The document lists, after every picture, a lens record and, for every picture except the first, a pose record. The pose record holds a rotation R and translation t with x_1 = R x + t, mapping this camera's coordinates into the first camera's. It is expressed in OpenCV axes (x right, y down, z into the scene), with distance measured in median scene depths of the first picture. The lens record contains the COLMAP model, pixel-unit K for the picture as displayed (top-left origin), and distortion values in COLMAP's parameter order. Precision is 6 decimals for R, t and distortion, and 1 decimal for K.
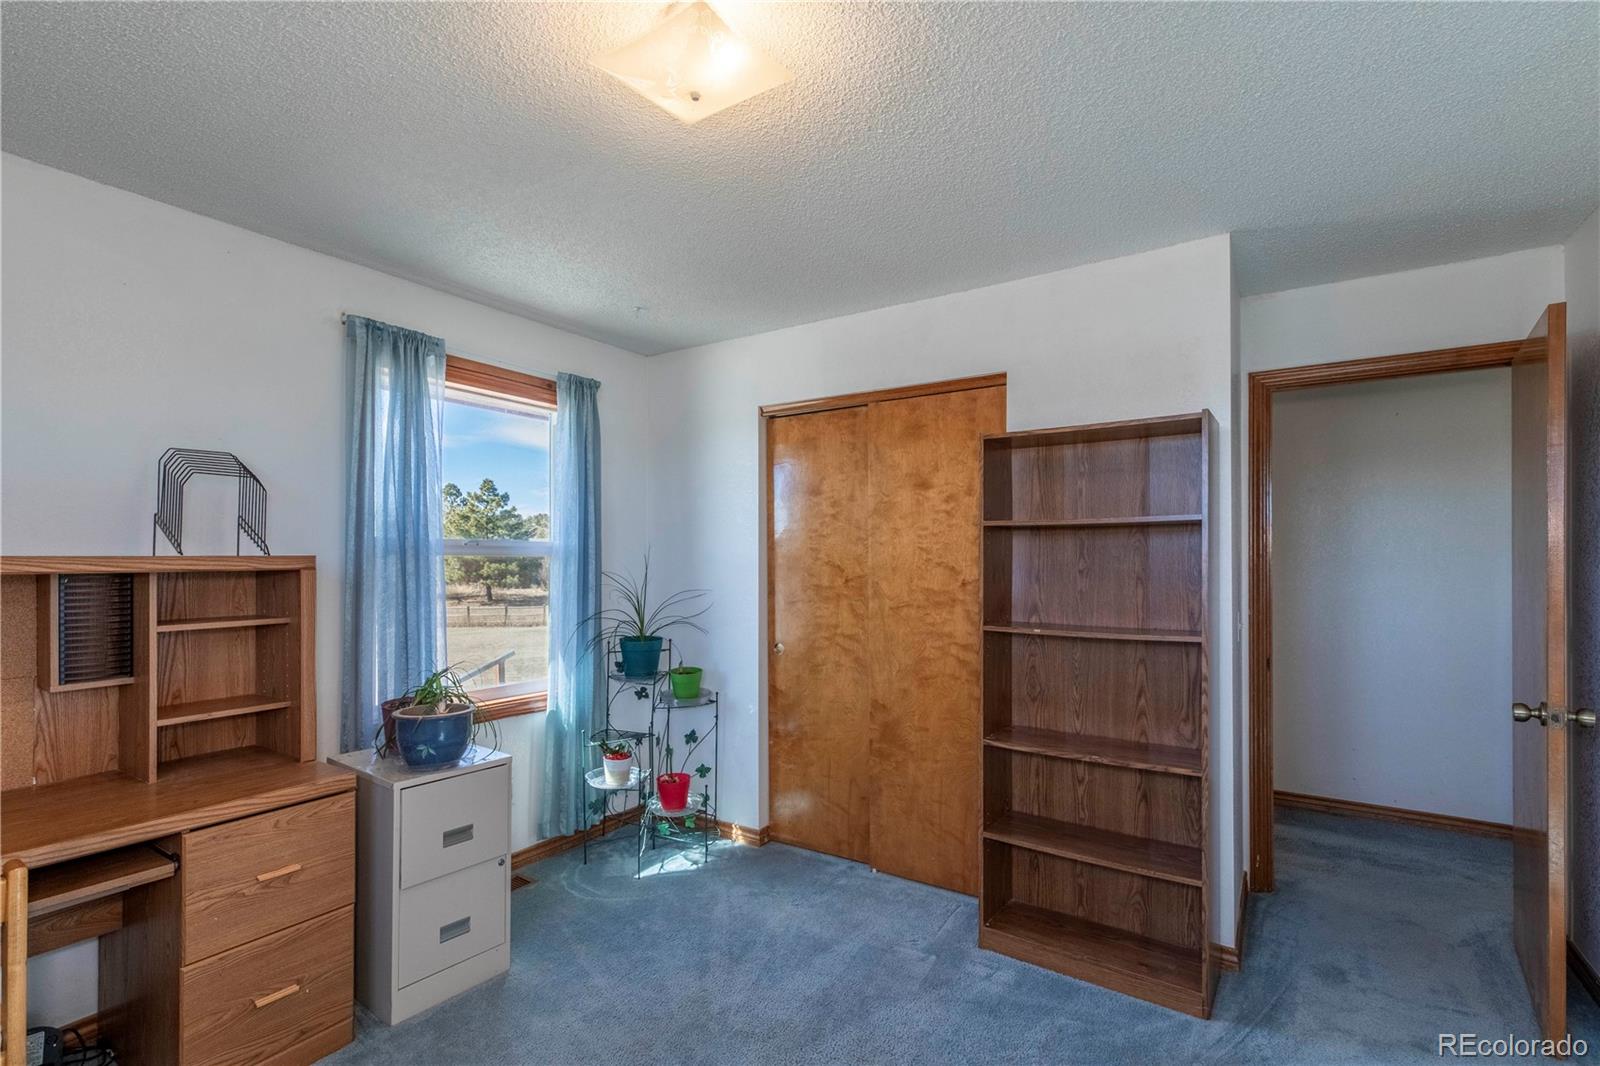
lens RADIAL K [[726.3, 0, 797.8], [0, 726.3, 549.9], [0, 0, 1]] dist [0.017524, 0.000003]
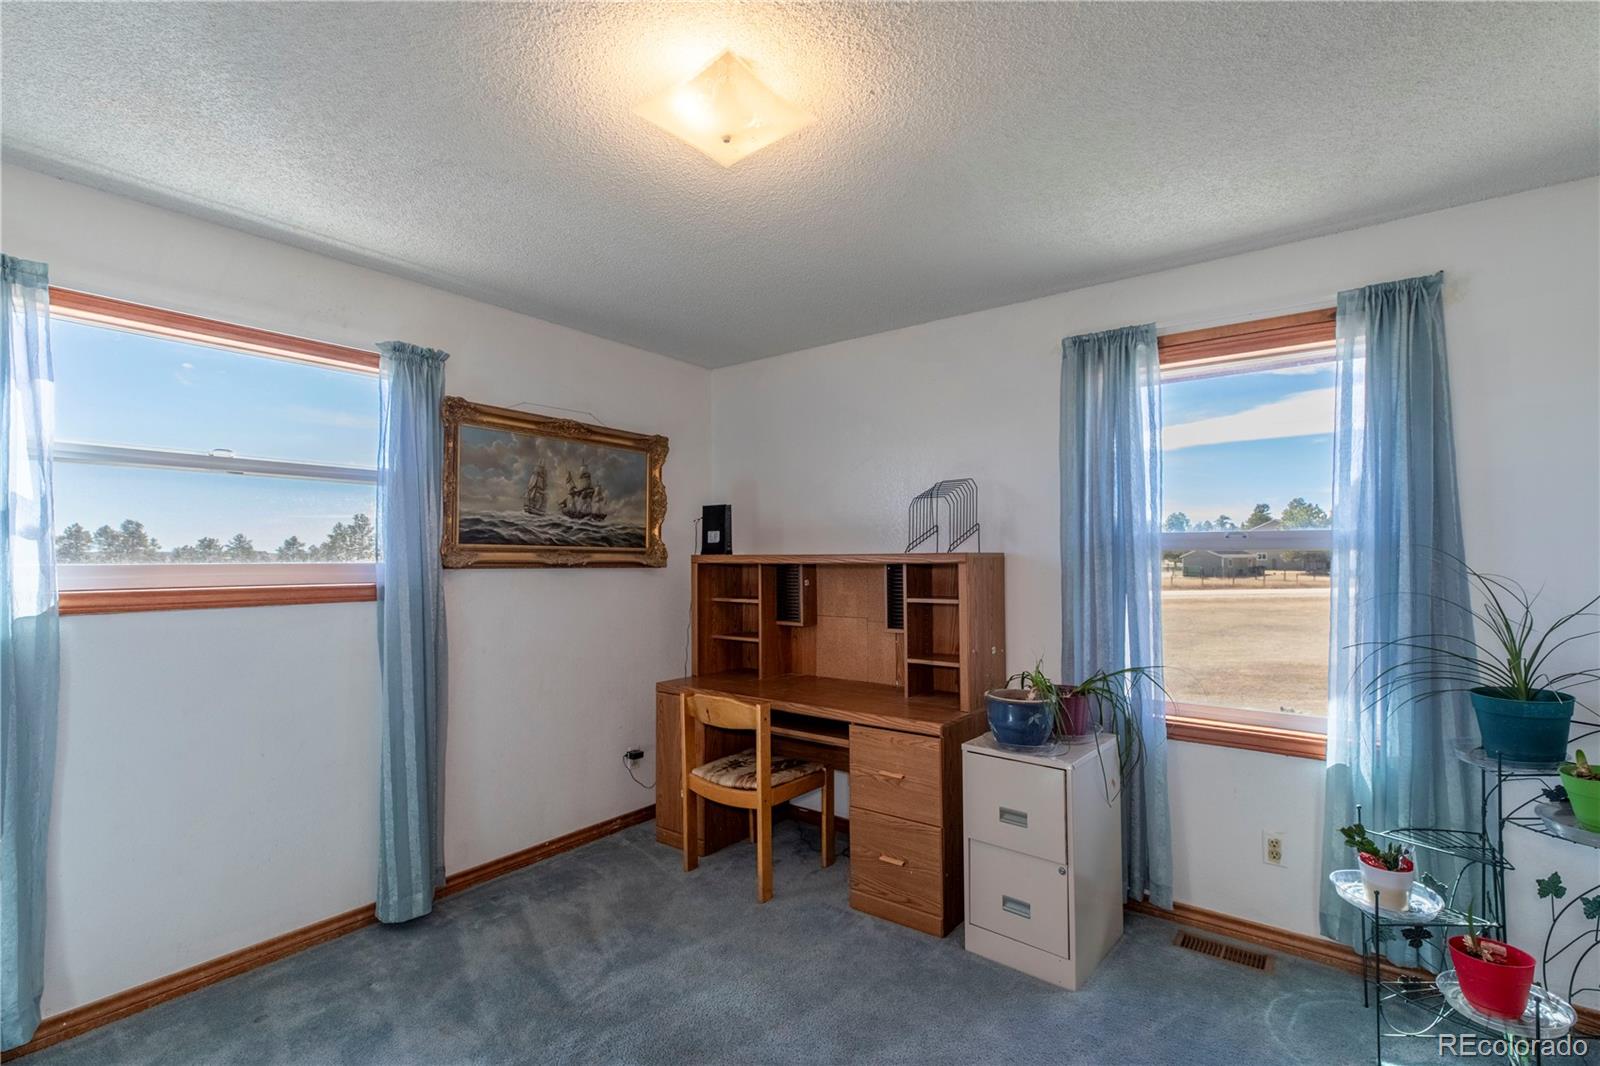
lens RADIAL K [[722.2, 0, 794.1], [0, 722.2, 524.7], [0, 0, 1]] dist [-0.001412, 0.000517]
pose [[-0.063351, -0.044489, -0.996999, 0.477901], [0.019687, 0.998756, -0.045818, 0.008825], [0.997797, -0.022530, -0.062397, 0.595284]]
